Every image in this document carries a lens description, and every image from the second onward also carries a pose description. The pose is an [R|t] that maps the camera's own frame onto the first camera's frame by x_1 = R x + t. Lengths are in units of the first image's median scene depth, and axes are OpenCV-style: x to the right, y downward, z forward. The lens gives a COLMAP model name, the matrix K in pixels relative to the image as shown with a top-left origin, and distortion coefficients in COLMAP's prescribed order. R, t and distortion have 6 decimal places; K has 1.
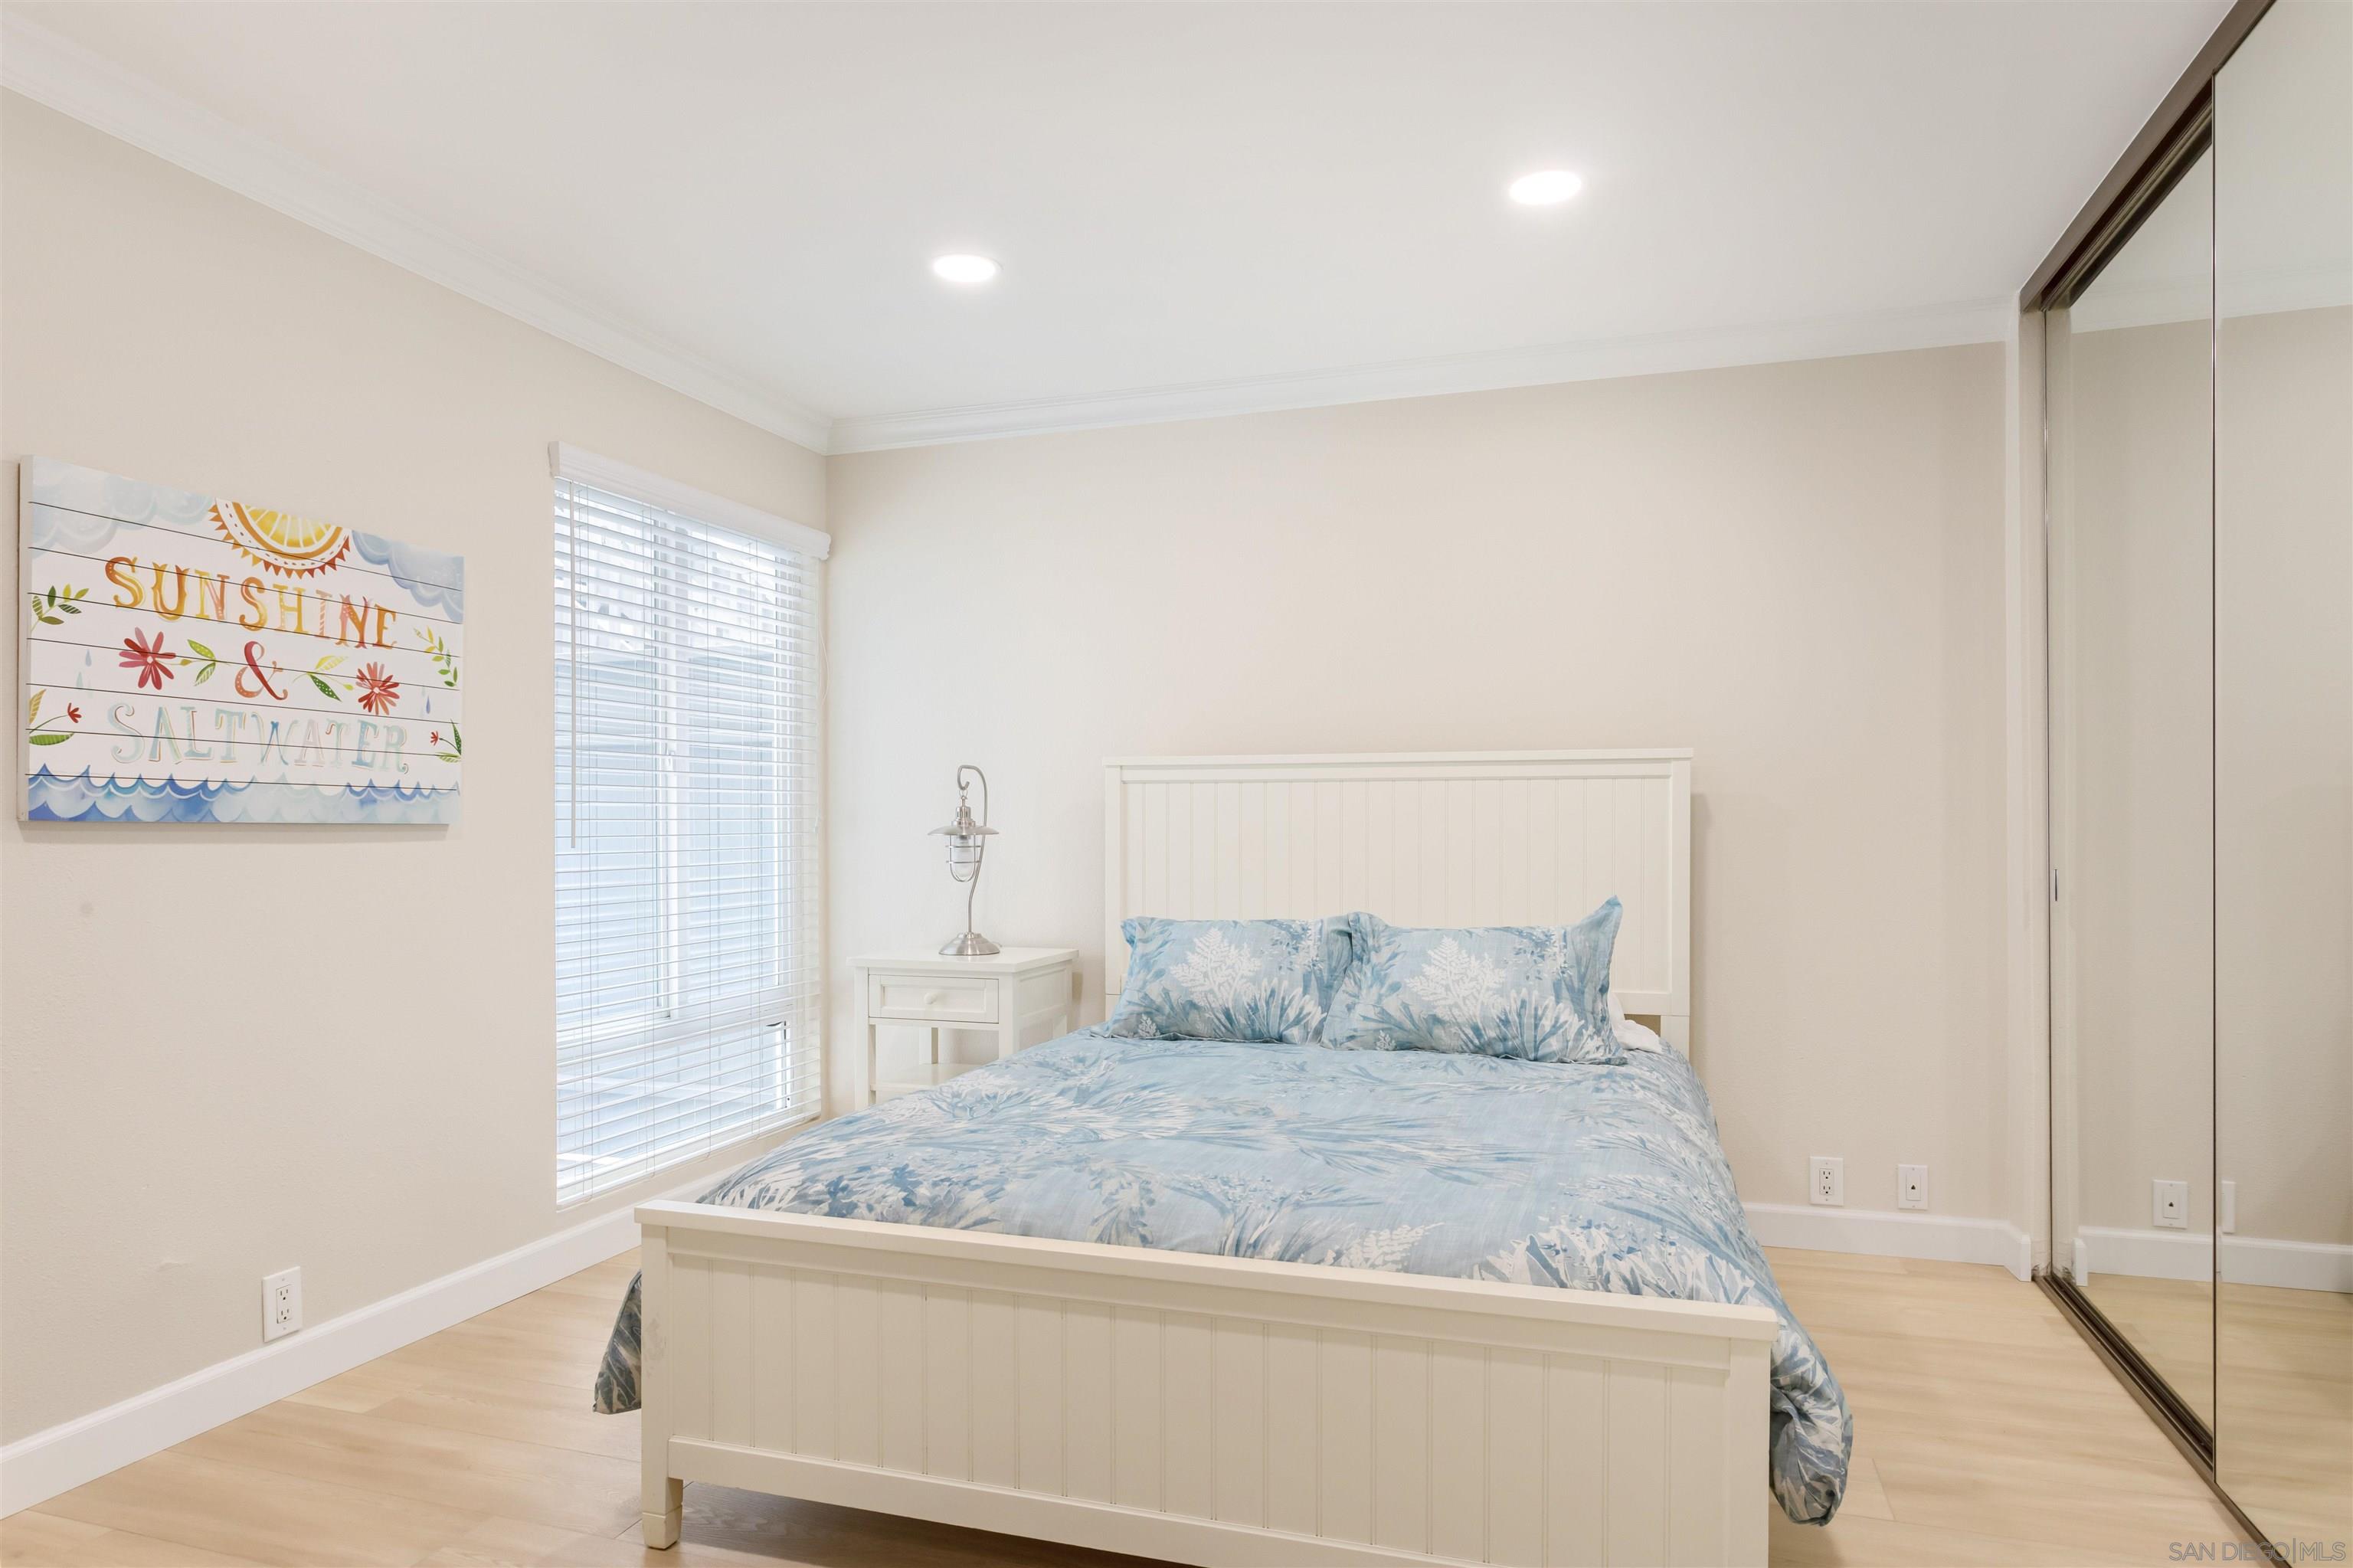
lens RADIAL K [[1413.2, 0, 1167.3], [0, 1413.2, 796.7], [0, 0, 1]] dist [0.003457, 0.000784]
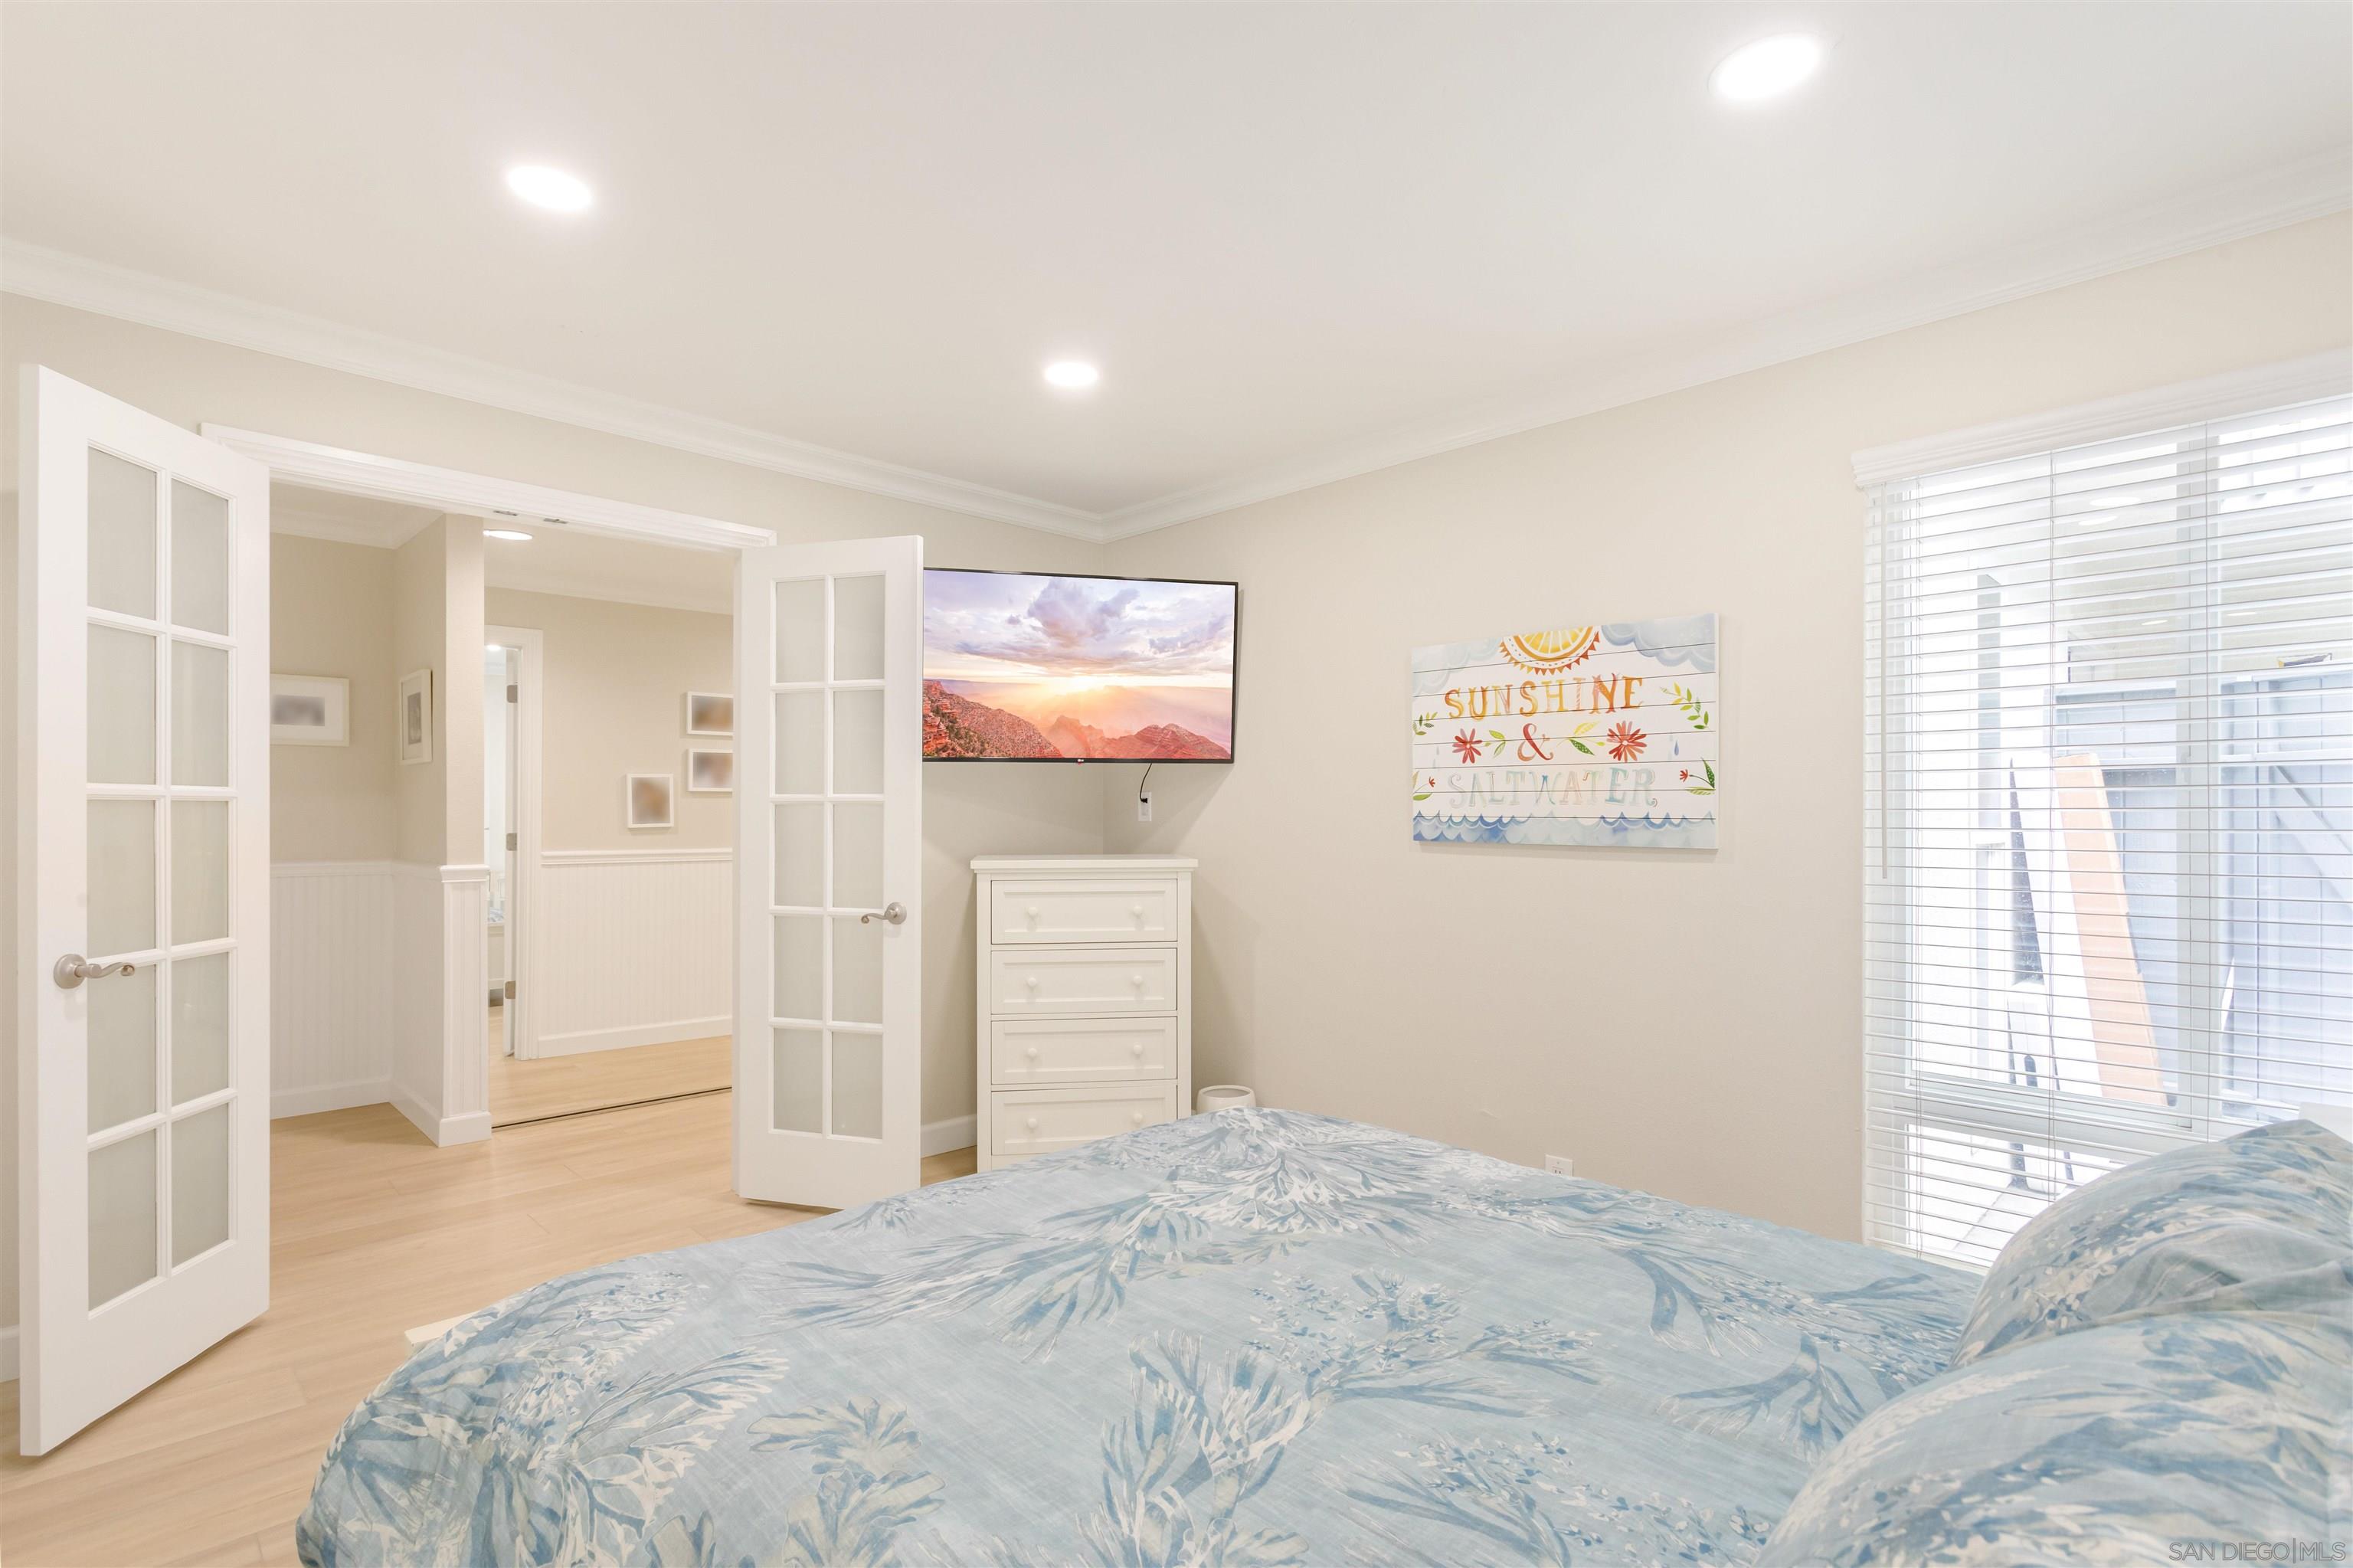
lens RADIAL K [[1113.0, 0, 1169.6], [0, 1113.0, 808.9], [0, 0, 1]] dist [0.000983, 0.001343]
pose [[-0.462022, -0.004528, -0.886857, 0.567134], [0.015952, 0.999783, -0.013414, -0.008928], [0.886725, -0.020345, -0.461849, 1.179533]]
